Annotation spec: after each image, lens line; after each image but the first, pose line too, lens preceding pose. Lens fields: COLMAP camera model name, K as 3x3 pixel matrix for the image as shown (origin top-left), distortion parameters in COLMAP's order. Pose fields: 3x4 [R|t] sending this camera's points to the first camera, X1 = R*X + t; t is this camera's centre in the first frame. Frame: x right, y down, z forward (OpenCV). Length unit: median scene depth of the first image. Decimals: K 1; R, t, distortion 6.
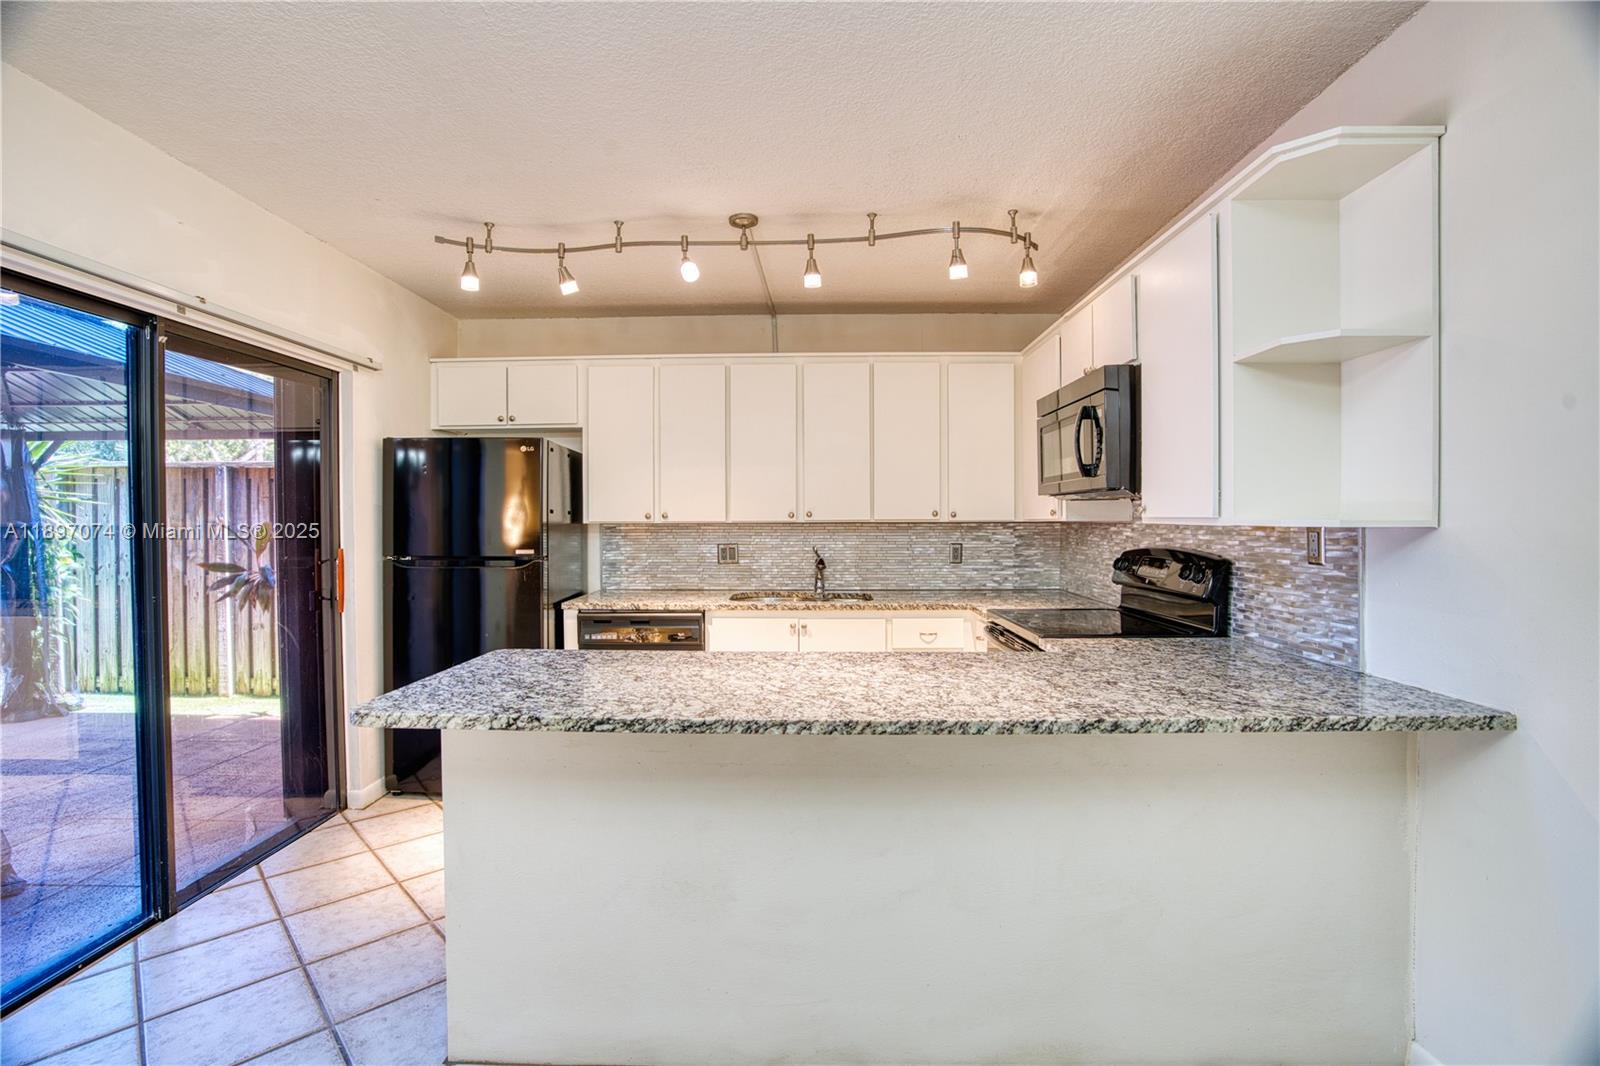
lens RADIAL K [[737.6, 0, 803.8], [0, 737.6, 529.7], [0, 0, 1]] dist [-0.065023, 0.023507]
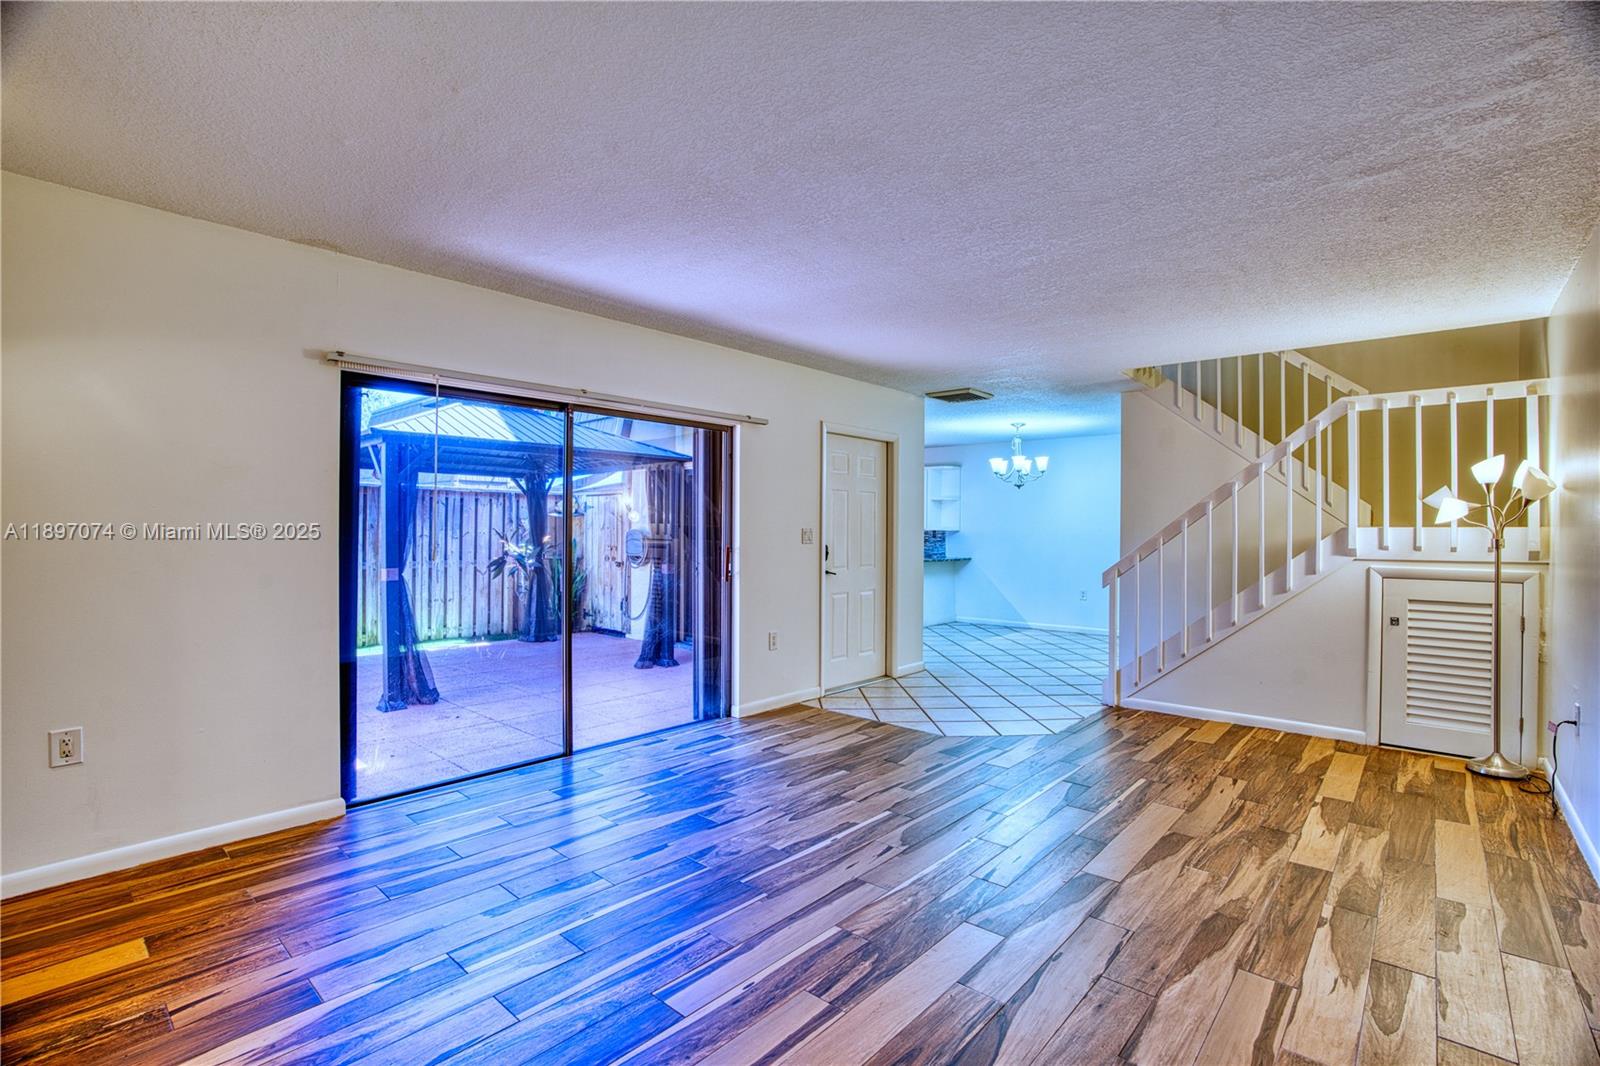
lens RADIAL K [[737.6, 0, 805.4], [0, 737.6, 530.9], [0, 0, 1]] dist [-0.065023, 0.023507]
pose [[0.648605, 0.007386, 0.761089, -2.791987], [0.002113, 0.999932, -0.011504, 0.038923], [-0.761122, 0.009069, 0.648545, -1.217251]]
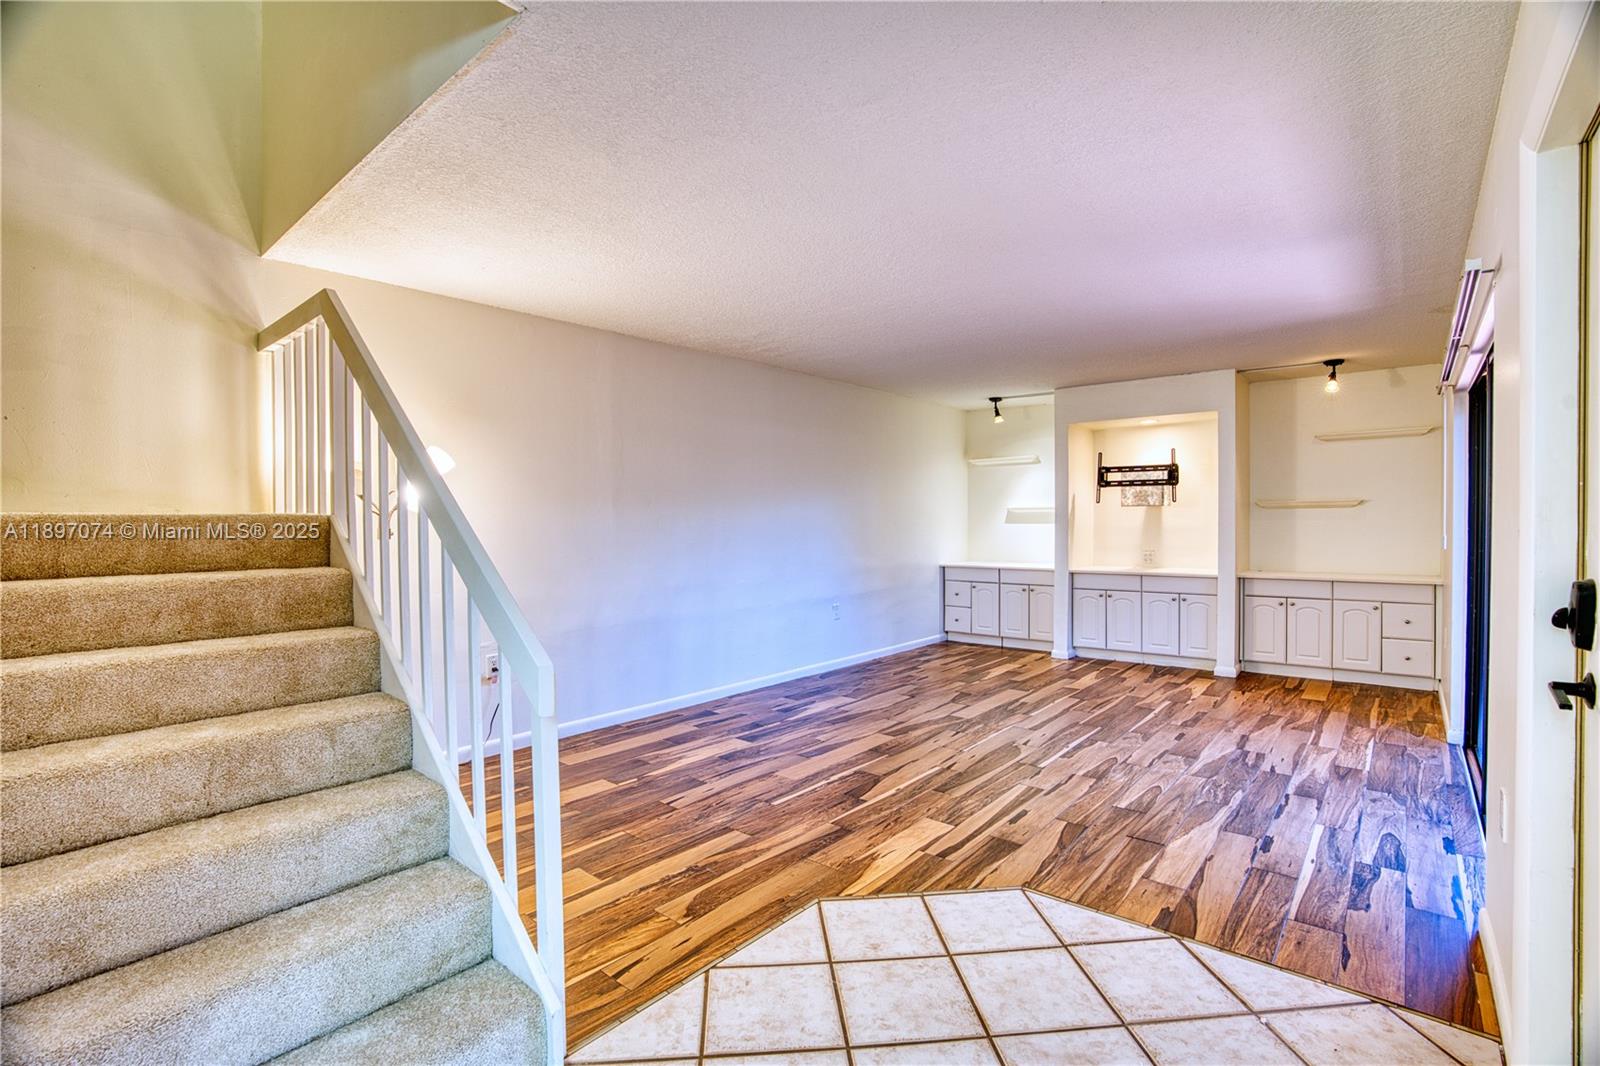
lens RADIAL K [[737.6, 0, 806.7], [0, 737.6, 523.1], [0, 0, 1]] dist [-0.065023, 0.023507]
pose [[-0.630557, 0.011233, -0.776062, -0.449053], [-0.005346, 0.999809, 0.018816, 0.006543], [0.776125, 0.016013, -0.630376, -0.023176]]
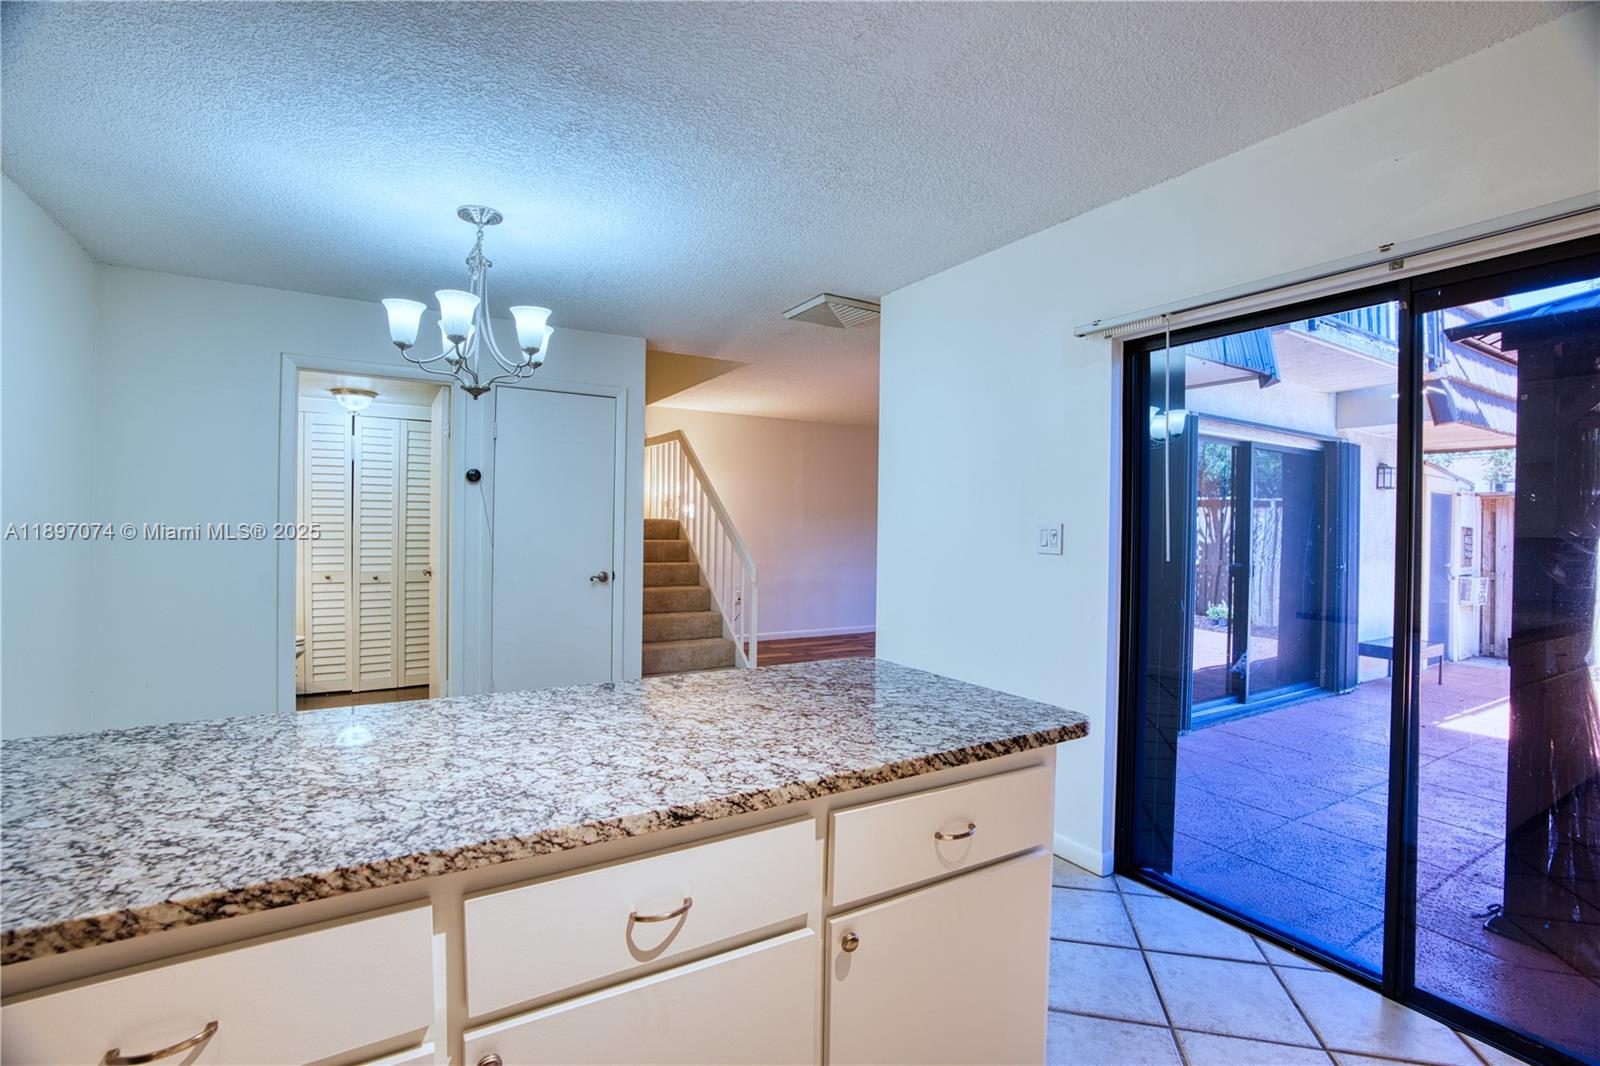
lens RADIAL K [[737.6, 0, 809.2], [0, 737.6, 527.5], [0, 0, 1]] dist [-0.065023, 0.023507]
pose [[-0.844453, -0.006639, -0.535589, 0.106597], [-0.019684, 0.999632, 0.018643, -0.006926], [0.535269, 0.026286, -0.844273, 1.084339]]
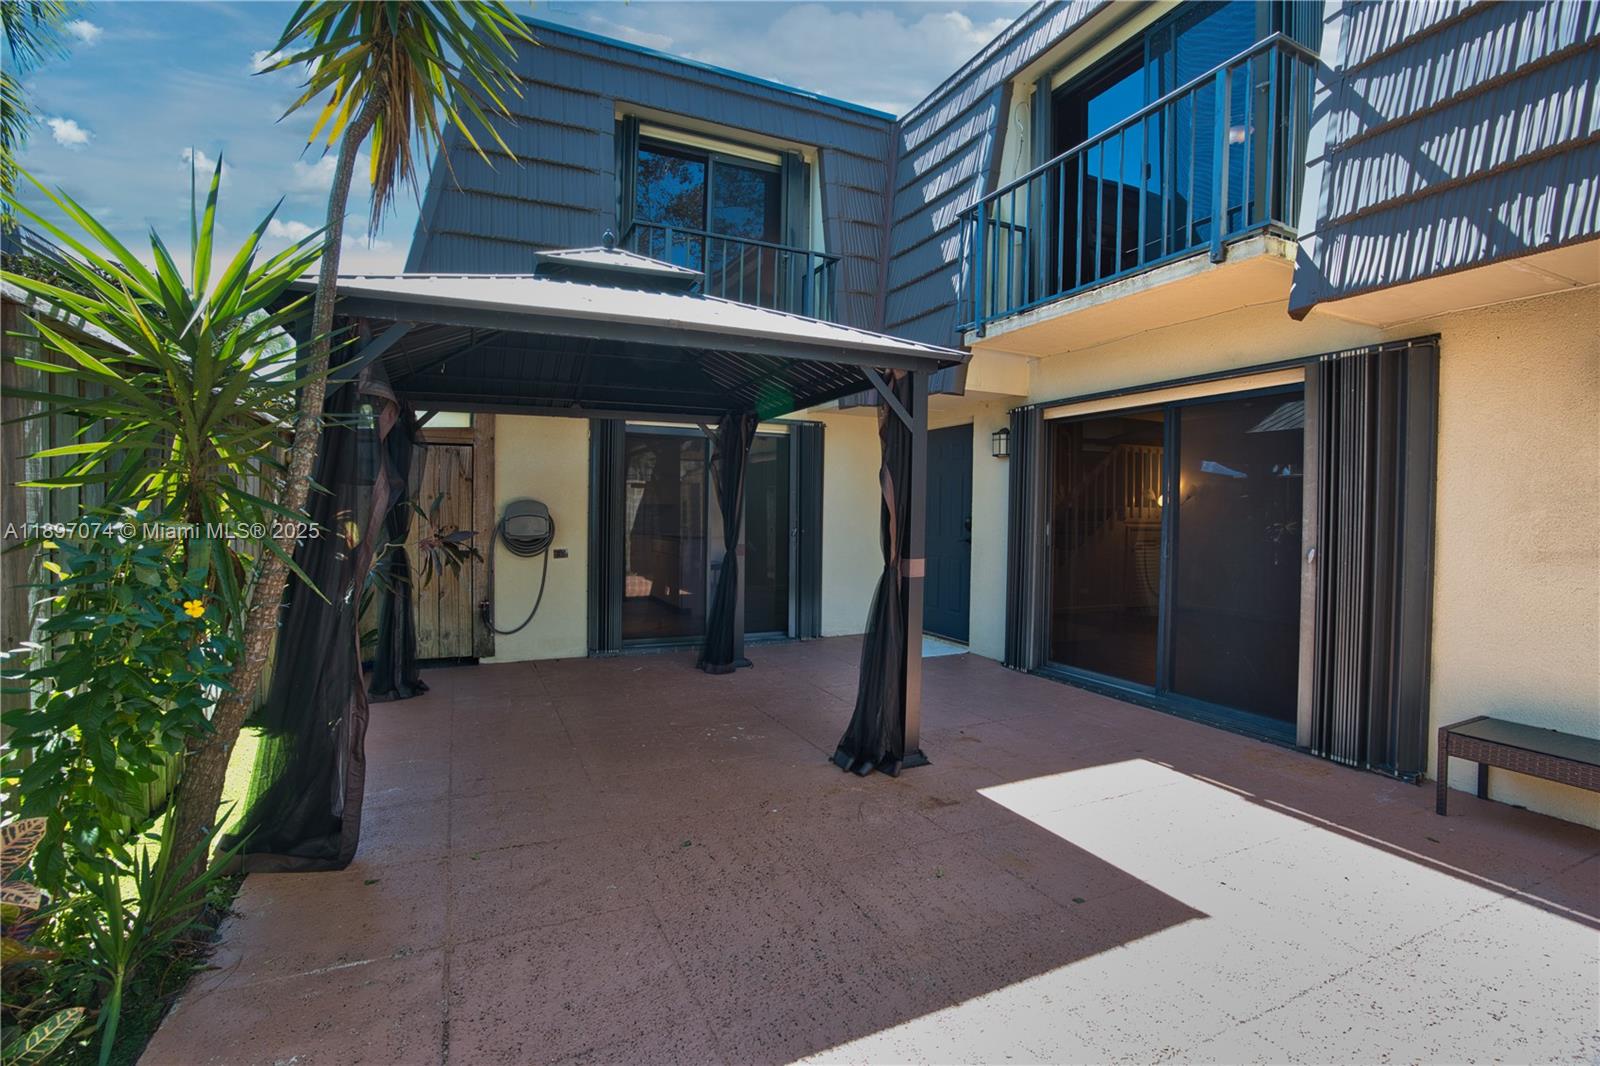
lens RADIAL K [[737.6, 0, 801.0], [0, 737.6, 531.4], [0, 0, 1]] dist [-0.065023, 0.023507]
pose [[-0.439904, -0.022283, 0.897768, -3.158133], [0.007913, 0.999557, 0.028687, 0.032431], [-0.898010, 0.019723, -0.439533, 1.737420]]
